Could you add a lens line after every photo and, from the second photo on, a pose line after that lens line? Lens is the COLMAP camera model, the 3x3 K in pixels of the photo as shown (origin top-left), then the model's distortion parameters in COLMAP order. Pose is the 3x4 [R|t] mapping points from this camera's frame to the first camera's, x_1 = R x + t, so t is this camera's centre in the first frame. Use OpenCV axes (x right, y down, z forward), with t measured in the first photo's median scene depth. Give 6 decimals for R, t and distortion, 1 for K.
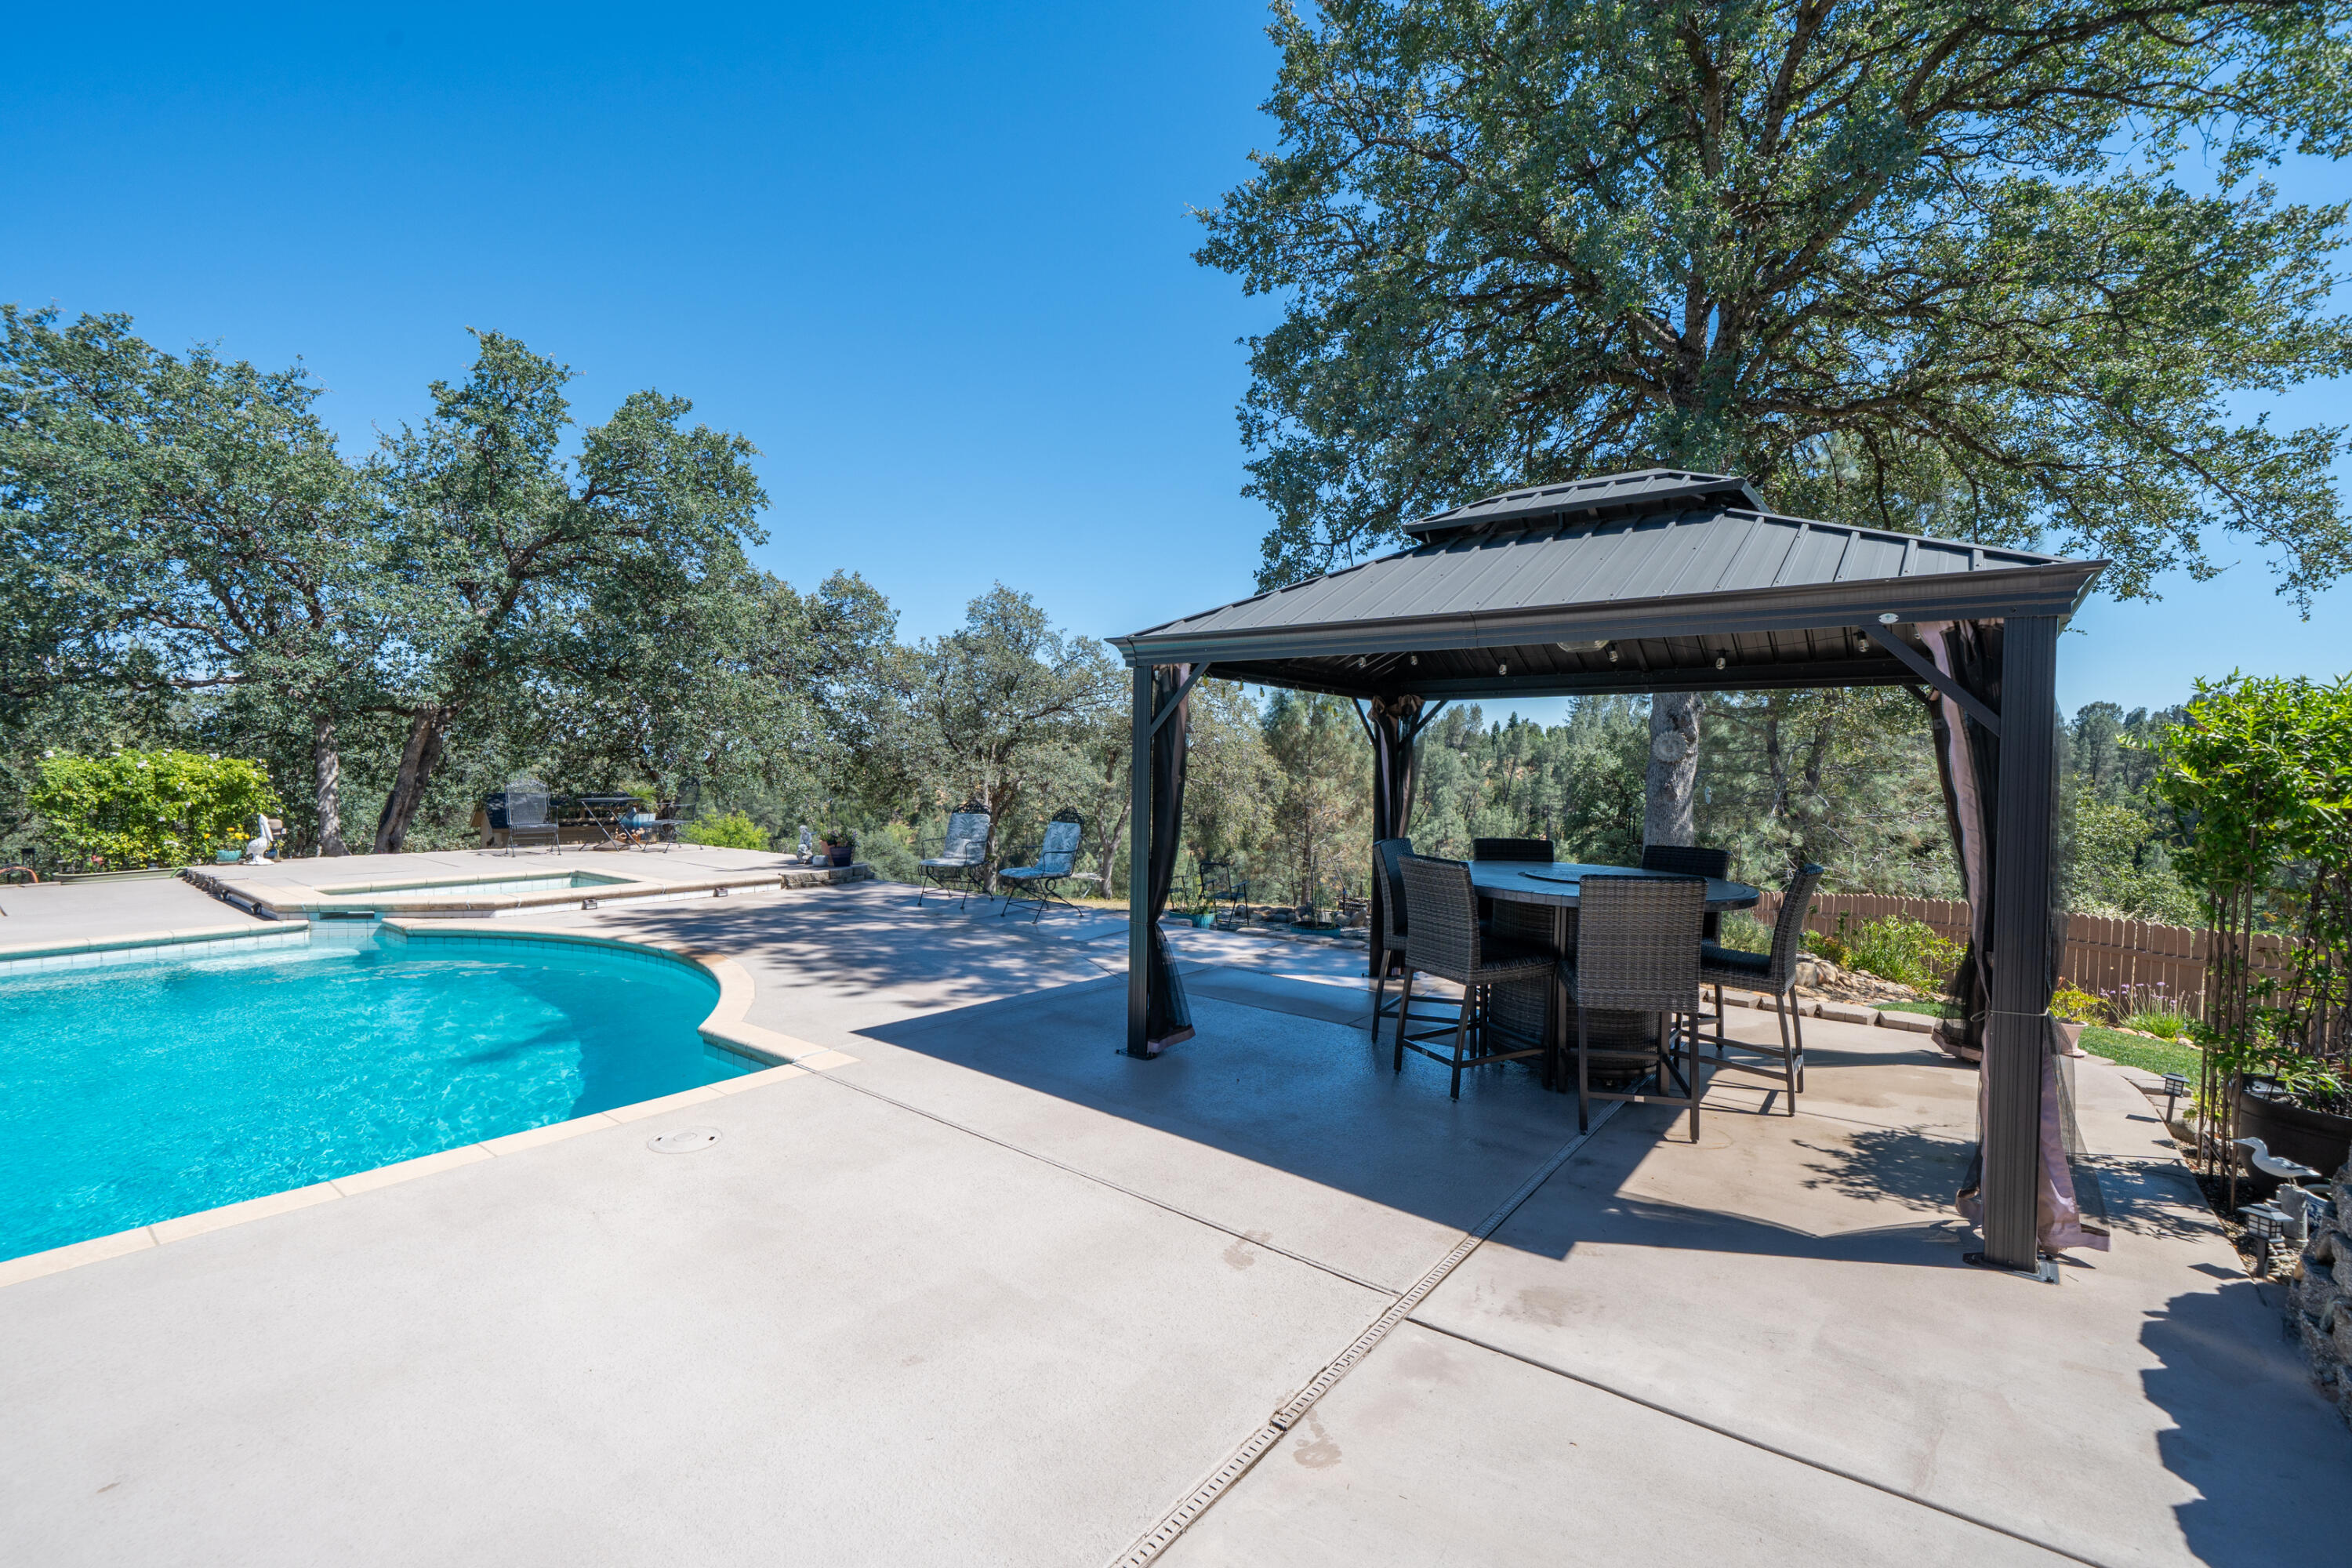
lens RADIAL K [[1016.5, 0, 1157.5], [0, 1016.5, 784.7], [0, 0, 1]] dist [0.002628, 0.000419]
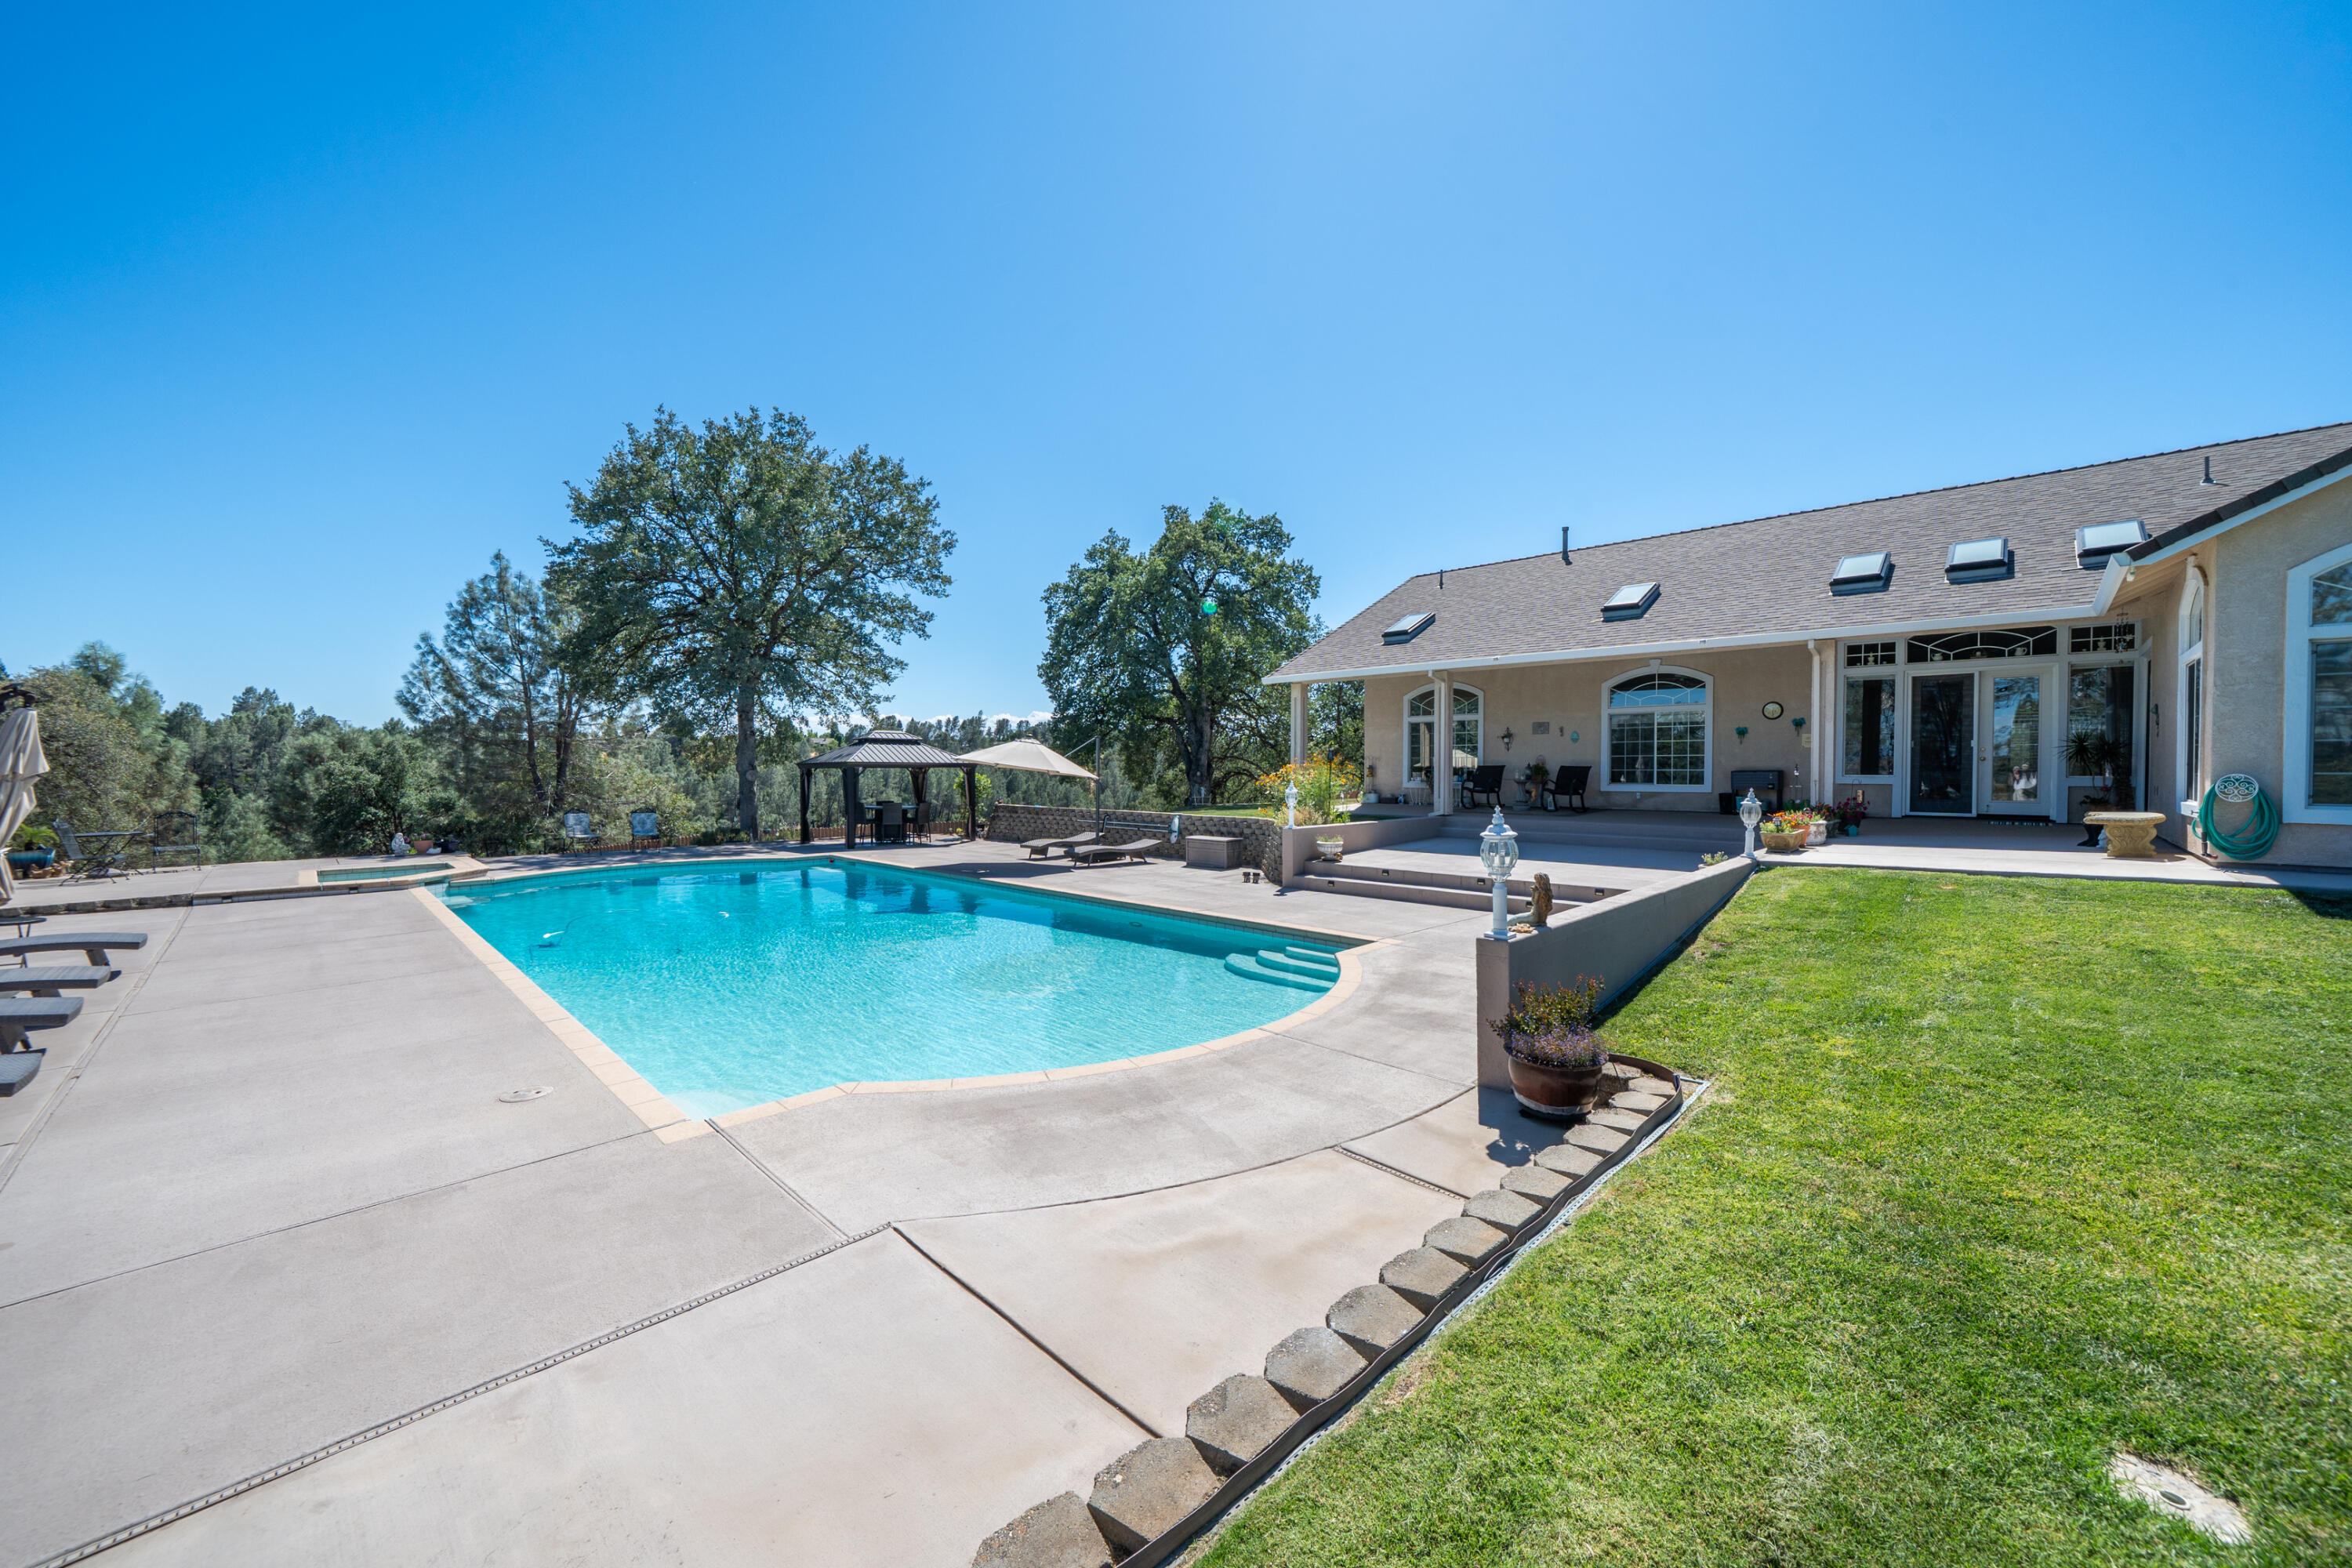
lens RADIAL K [[879.6, 0, 1175.4], [0, 879.6, 782.2], [0, 0, 1]] dist [-0.006527, -0.000150]
pose [[0.104534, -0.027313, 0.994146, -1.510247], [0.026314, 0.999349, 0.024689, -0.039853], [-0.994173, 0.023579, 0.105184, -0.358135]]
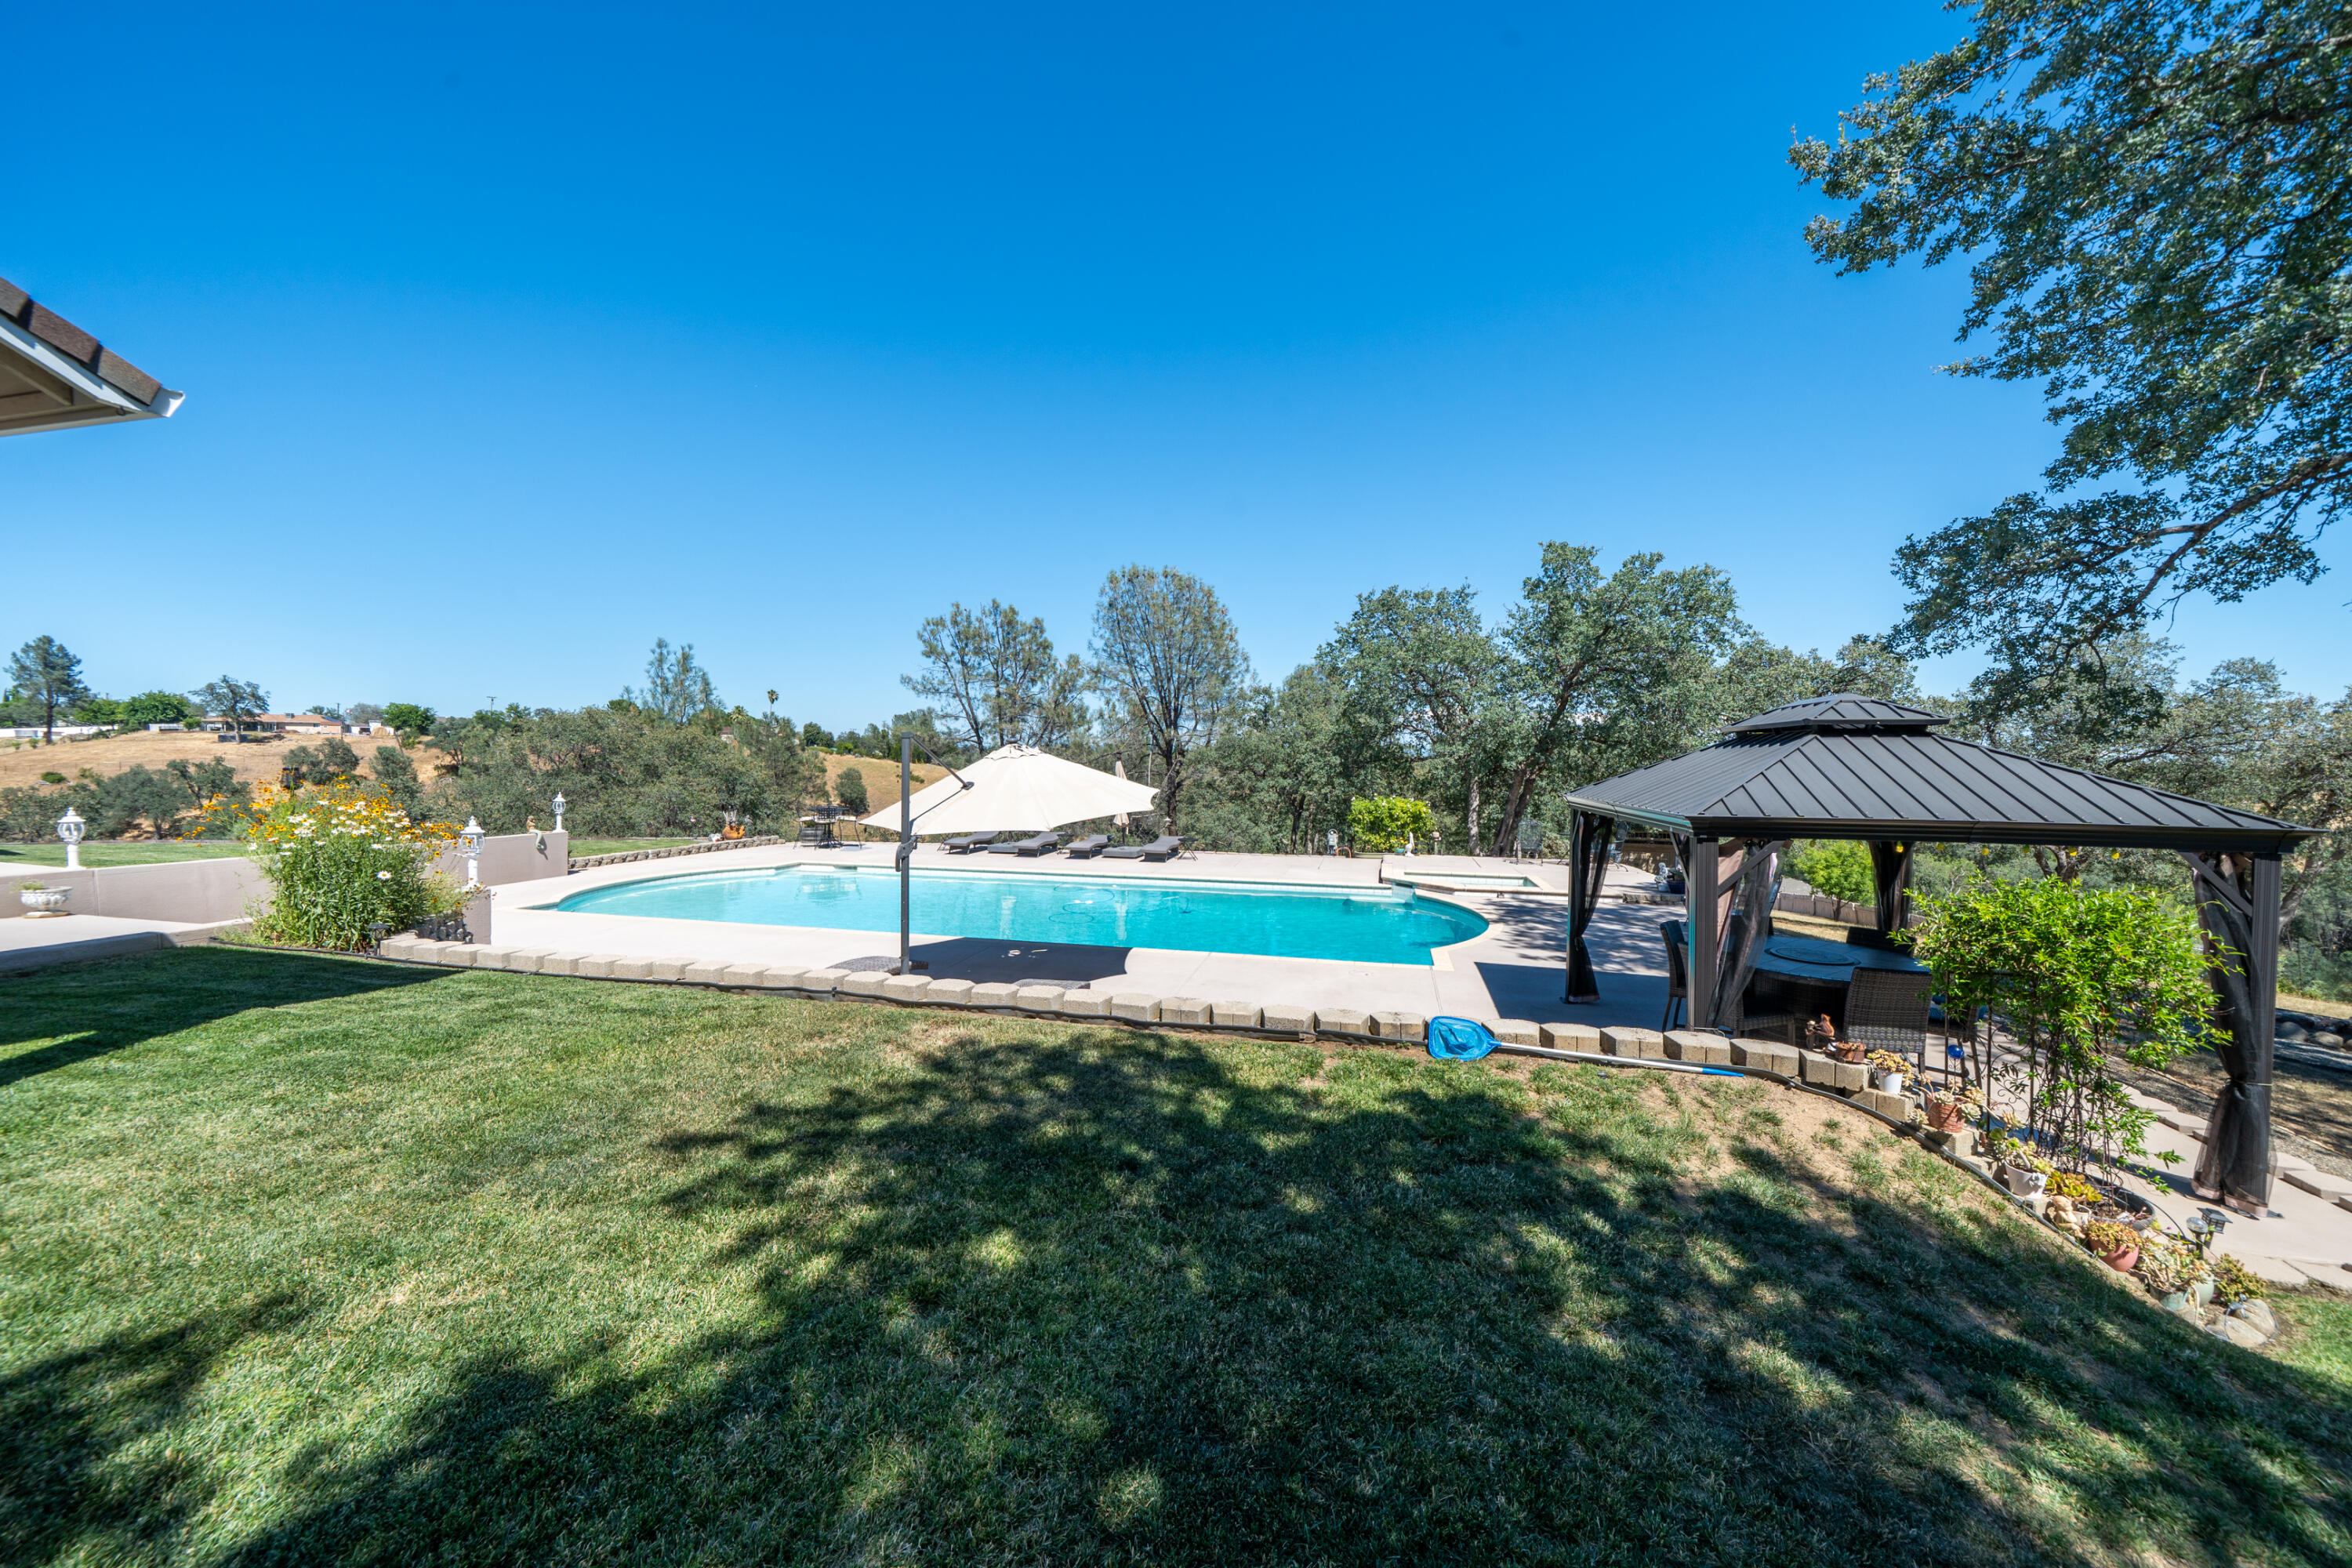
lens RADIAL K [[854.9, 0, 1173.9], [0, 854.9, 781.3], [0, 0, 1]] dist [-0.004930, 0.000170]
pose [[0.423319, 0.012136, -0.905899, 0.451359], [-0.027794, 0.999614, 0.000403, -0.055906], [0.905554, 0.025008, 0.423493, -0.162903]]
